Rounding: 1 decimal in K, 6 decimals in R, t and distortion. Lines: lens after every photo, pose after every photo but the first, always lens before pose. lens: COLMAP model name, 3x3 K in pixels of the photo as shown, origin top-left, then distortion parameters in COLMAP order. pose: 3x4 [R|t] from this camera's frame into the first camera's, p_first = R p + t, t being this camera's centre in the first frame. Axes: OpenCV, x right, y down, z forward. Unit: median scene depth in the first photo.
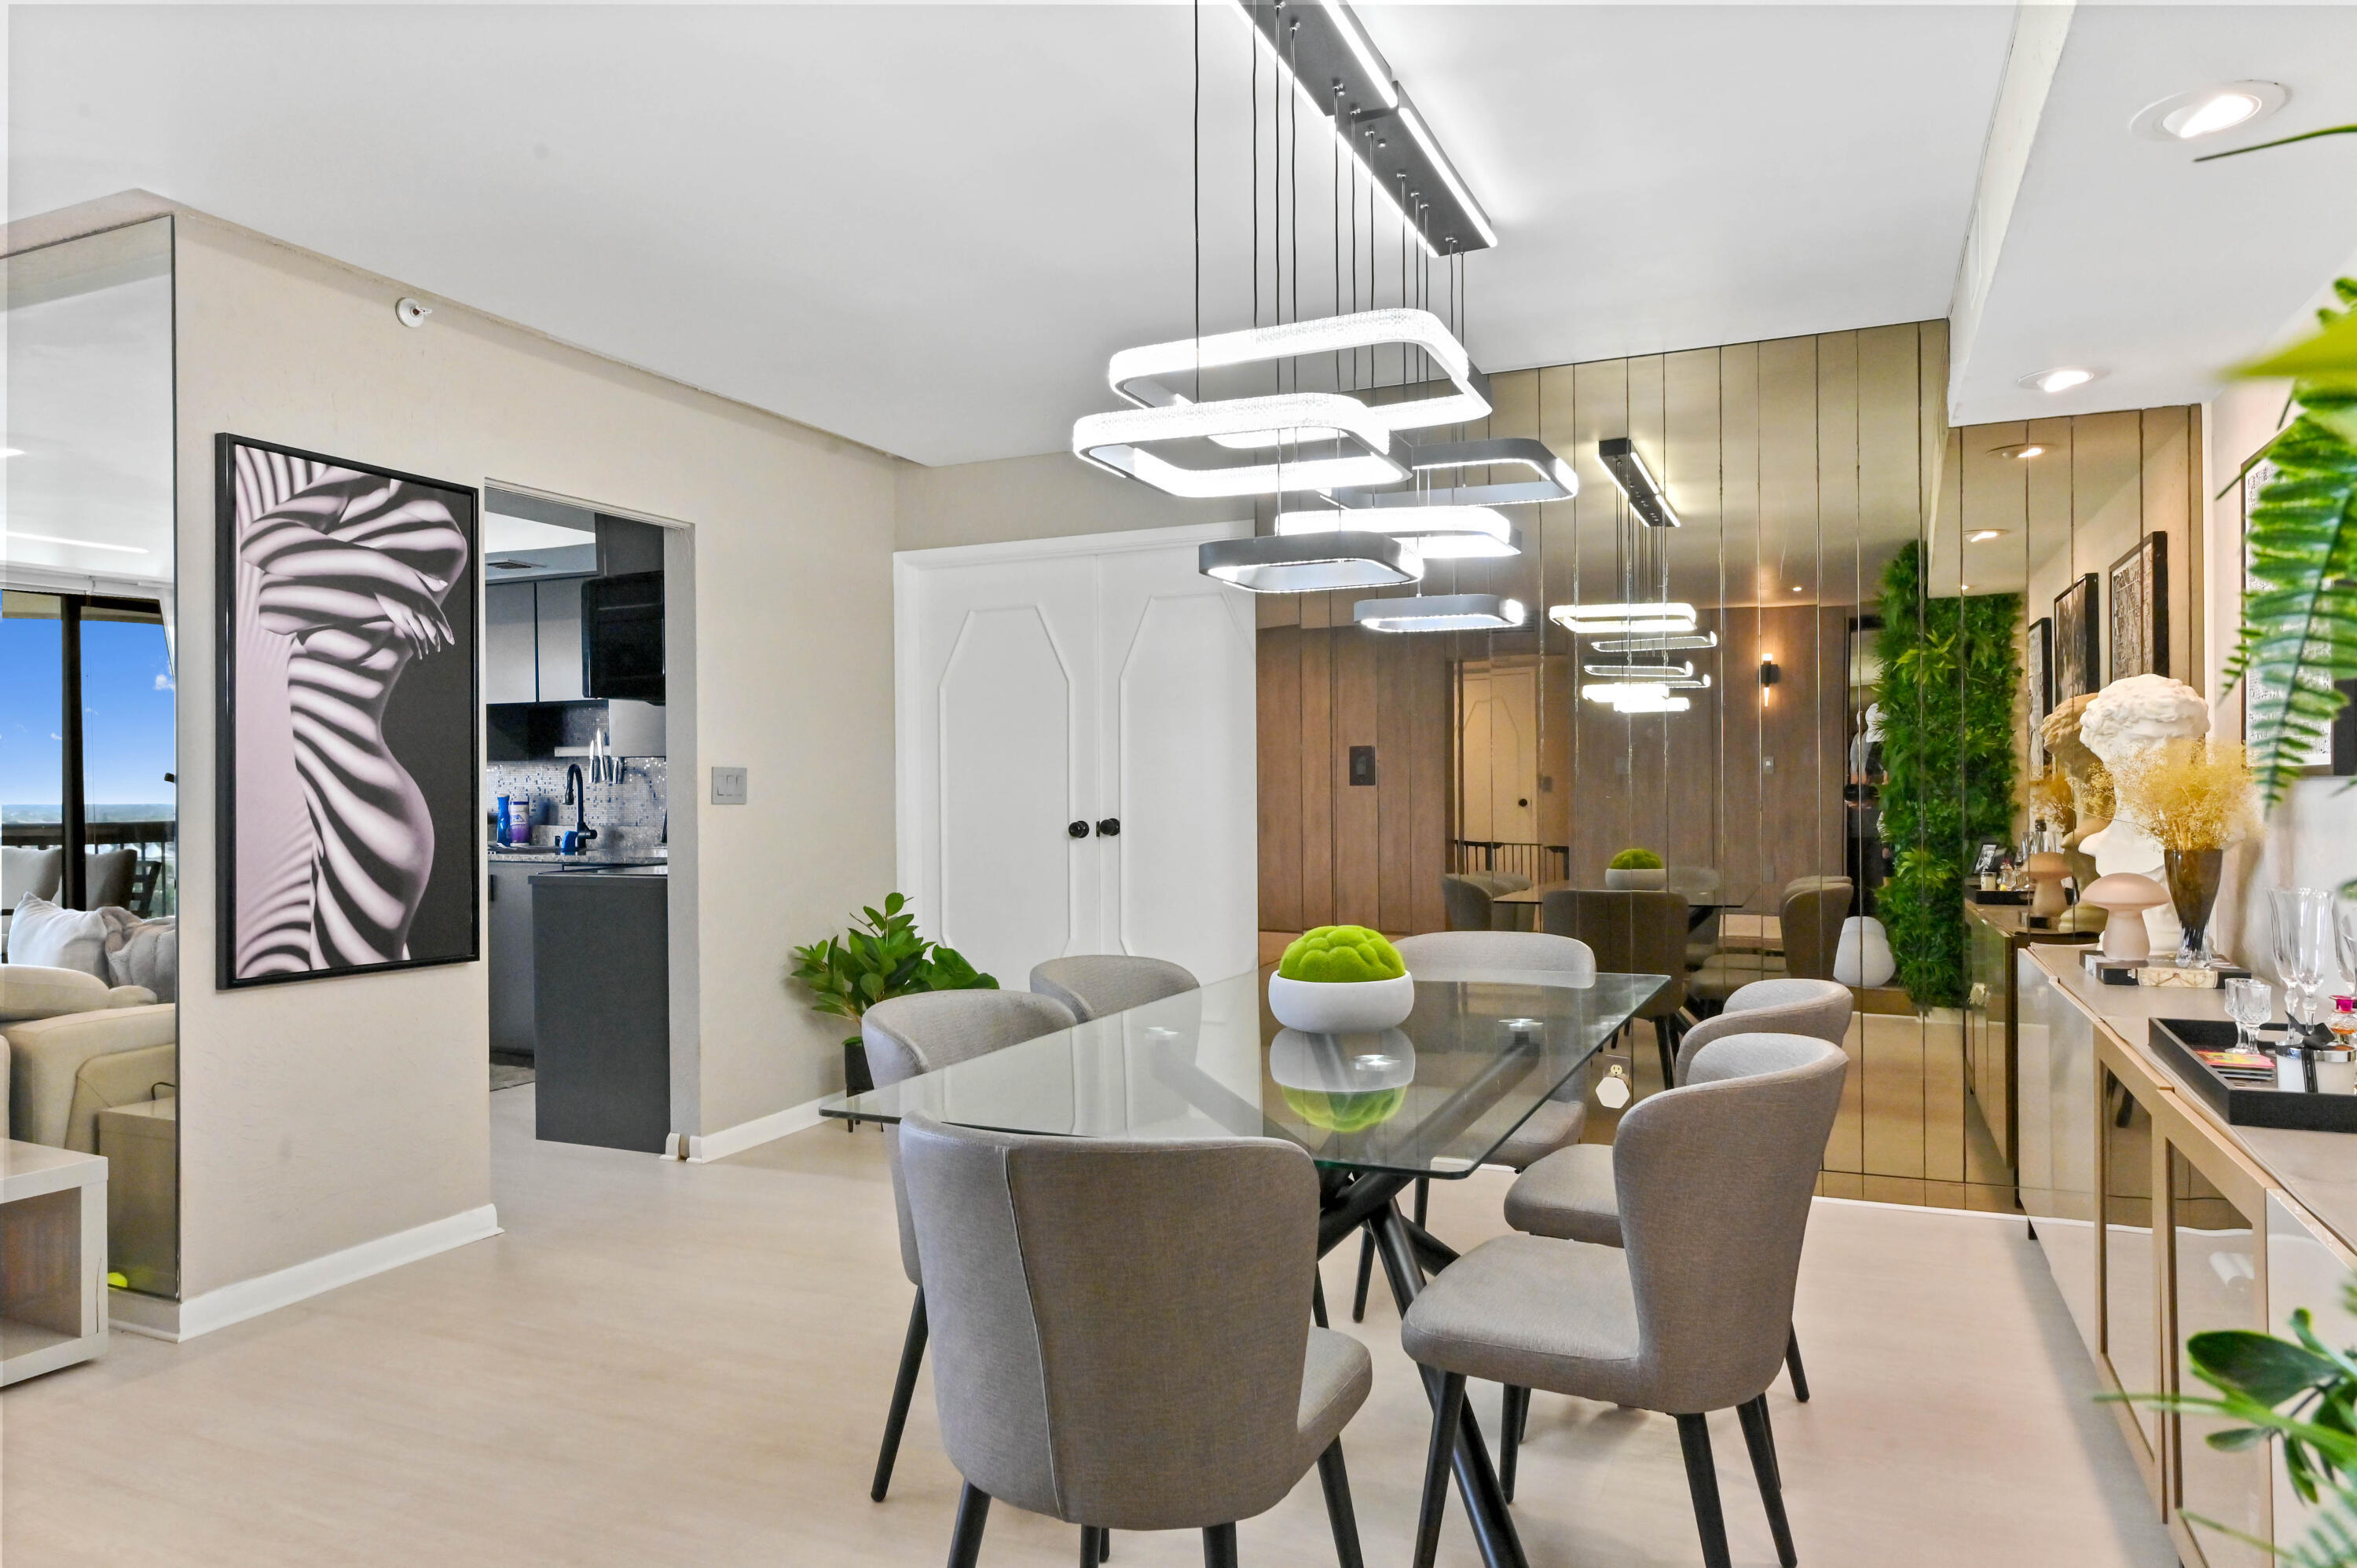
lens RADIAL K [[1576.3, 0, 1180.6], [0, 1576.3, 826.3], [0, 0, 1]] dist [-0.002029, -0.001530]
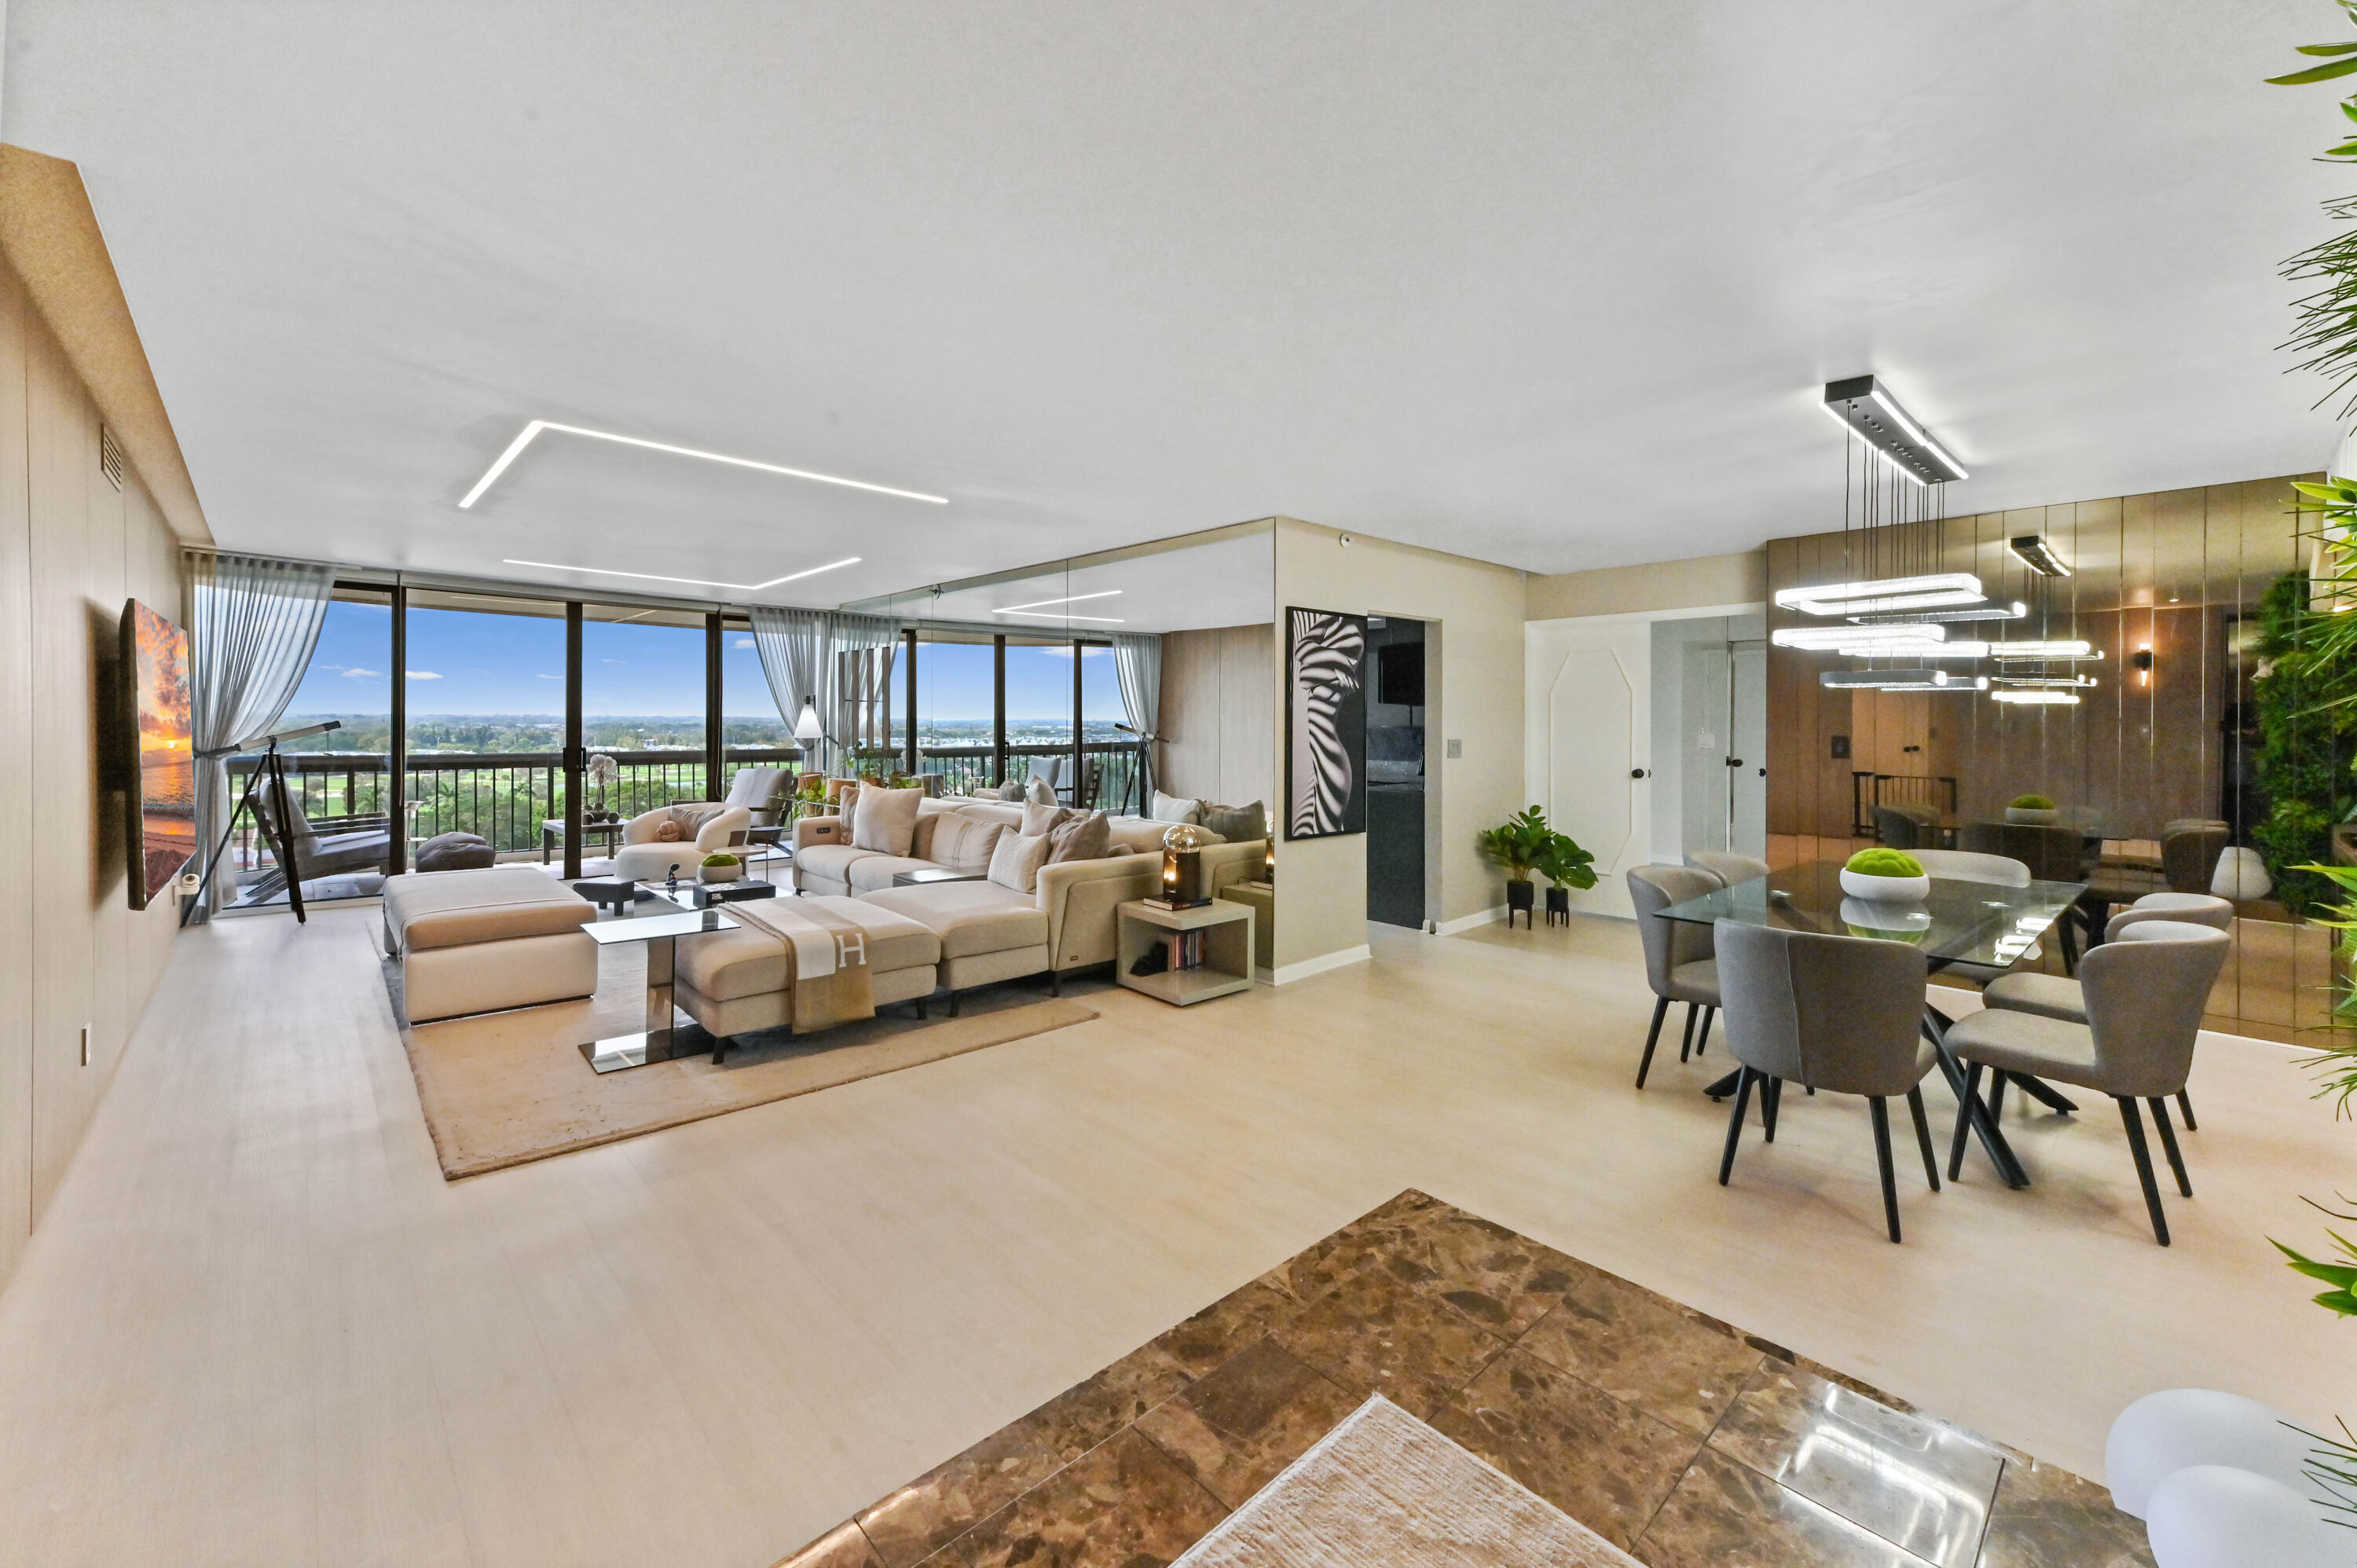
lens RADIAL K [[962.2, 0, 1170.8], [0, 962.2, 735.6], [0, 0, 1]] dist [0.012812, -0.000080]
pose [[0.912400, 0.015749, -0.408997, -0.157246], [-0.019444, 0.999799, -0.004878, -0.039721], [0.408838, 0.012403, 0.912523, -0.357623]]
